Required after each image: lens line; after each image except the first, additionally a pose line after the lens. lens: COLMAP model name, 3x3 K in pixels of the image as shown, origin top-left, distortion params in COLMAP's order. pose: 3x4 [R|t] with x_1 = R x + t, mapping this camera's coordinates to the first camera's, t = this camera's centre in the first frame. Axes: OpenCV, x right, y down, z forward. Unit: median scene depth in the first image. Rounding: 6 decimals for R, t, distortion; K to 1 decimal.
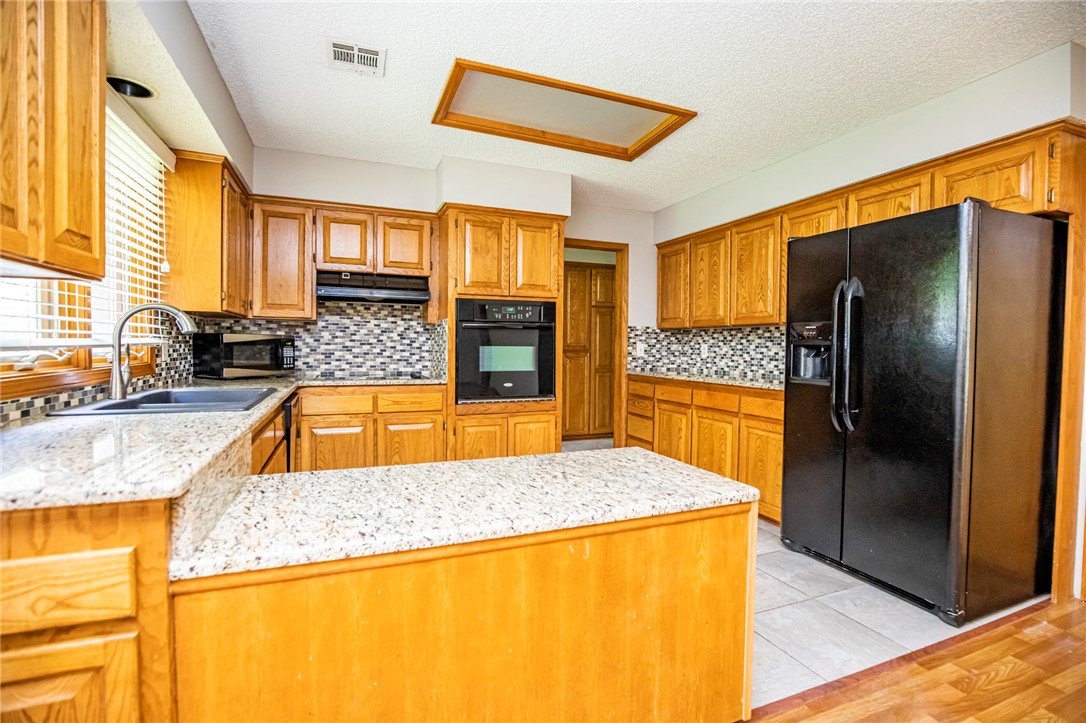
lens RADIAL K [[506.1, 0, 559.5], [0, 506.1, 361.5], [0, 0, 1]] dist [-0.030689, 0.000745]
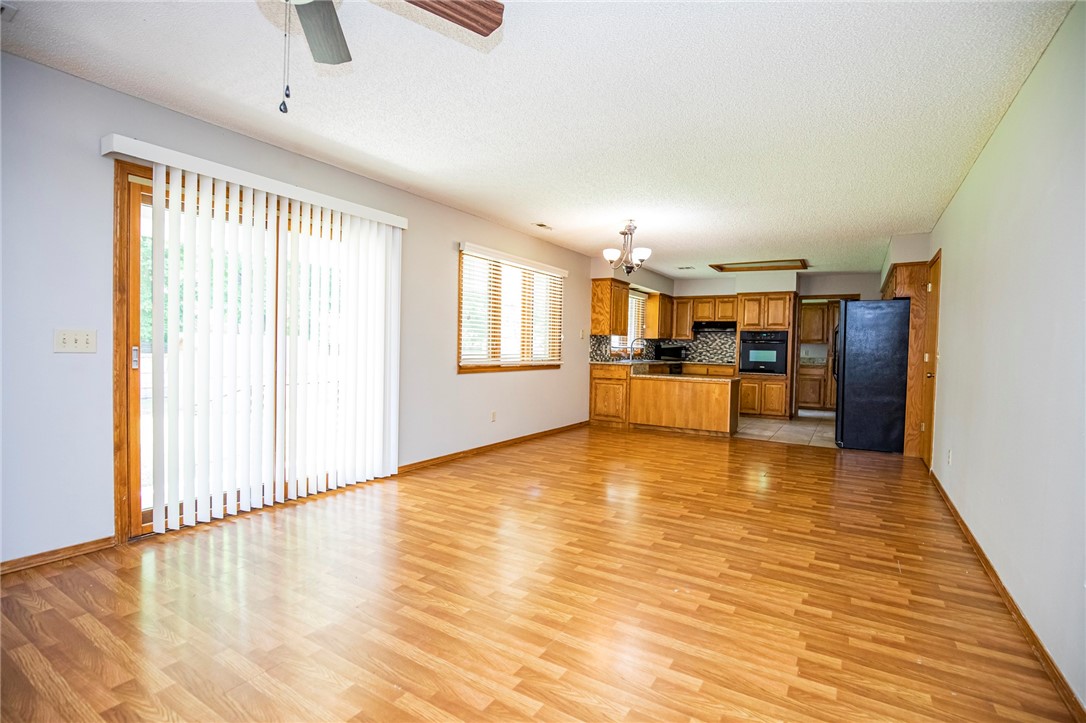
lens RADIAL K [[506.1, 0, 547.8], [0, 506.1, 361.0], [0, 0, 1]] dist [-0.030689, 0.000745]
pose [[0.584251, 0.023788, -0.811225, 1.217316], [-0.042828, 0.999081, -0.001549, 0.064944], [0.810442, 0.035648, 0.584733, -1.169621]]
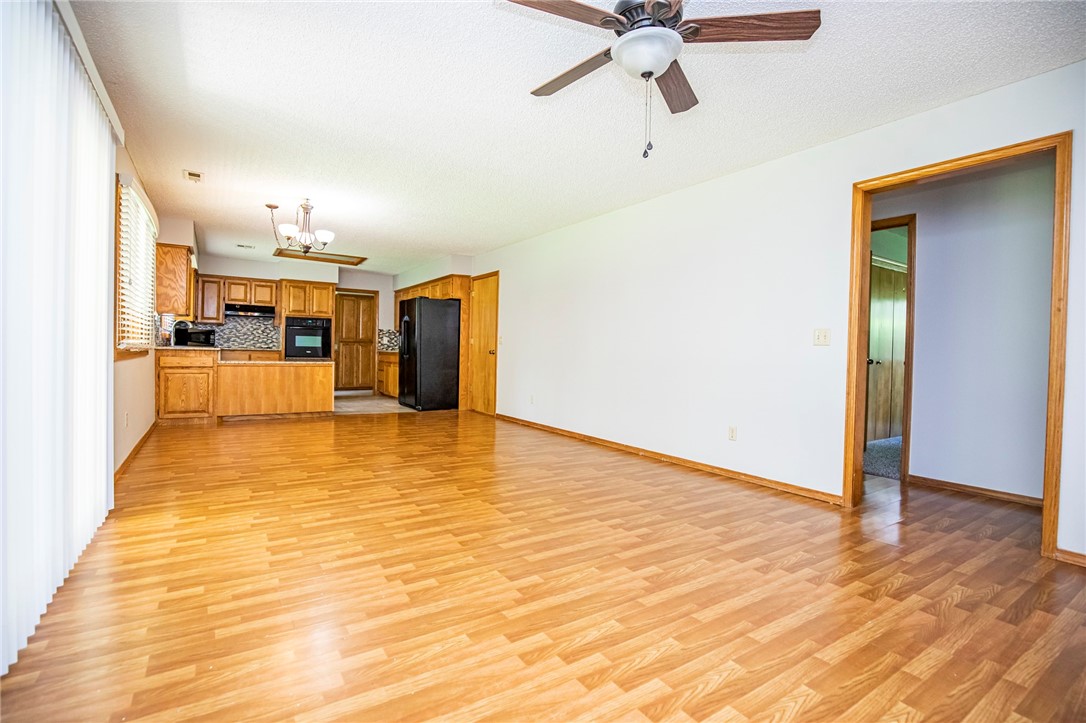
lens RADIAL K [[506.1, 0, 544.3], [0, 506.1, 363.0], [0, 0, 1]] dist [-0.030689, 0.000745]
pose [[0.983830, 0.007279, 0.178955, 0.597970], [-0.005892, 0.999948, -0.008281, 0.114967], [-0.179006, 0.007093, 0.983822, -1.630813]]
